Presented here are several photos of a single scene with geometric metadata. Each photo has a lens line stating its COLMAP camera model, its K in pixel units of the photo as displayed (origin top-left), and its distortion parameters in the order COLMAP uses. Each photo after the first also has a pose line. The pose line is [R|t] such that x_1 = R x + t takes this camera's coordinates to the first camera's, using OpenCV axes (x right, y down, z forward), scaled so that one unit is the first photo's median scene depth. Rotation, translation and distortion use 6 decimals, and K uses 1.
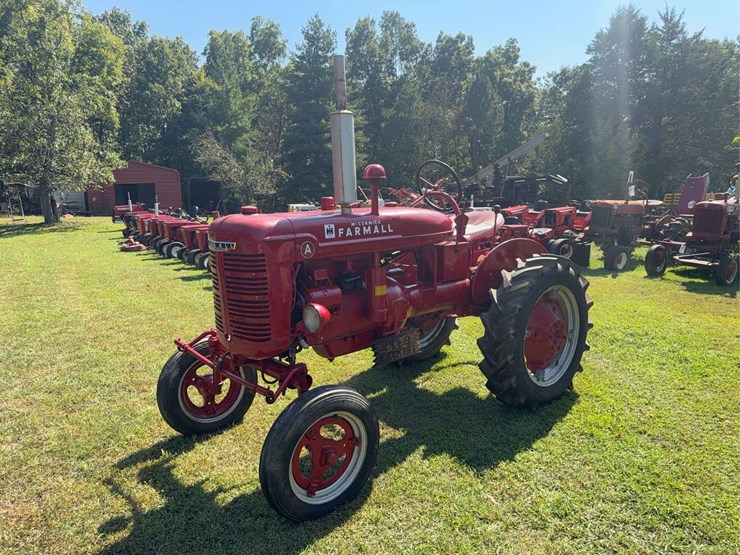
lens RADIAL K [[533.3, 0, 370.0], [0, 533.3, 277.5], [0, 0, 1]] dist [0.037379, -0.045473]
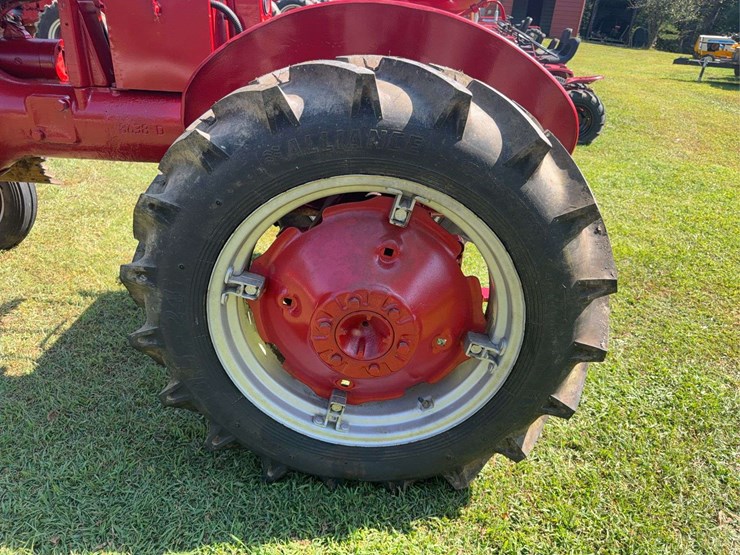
lens RADIAL K [[524.2, 0, 370.0], [0, 524.2, 277.5], [0, 0, 1]] dist [0.031686, -0.046911]
pose [[0.713816, 0.363528, -0.598593, 0.485387], [-0.173741, 0.919928, 0.351492, -0.030495], [0.678440, -0.146900, 0.719819, 0.716453]]
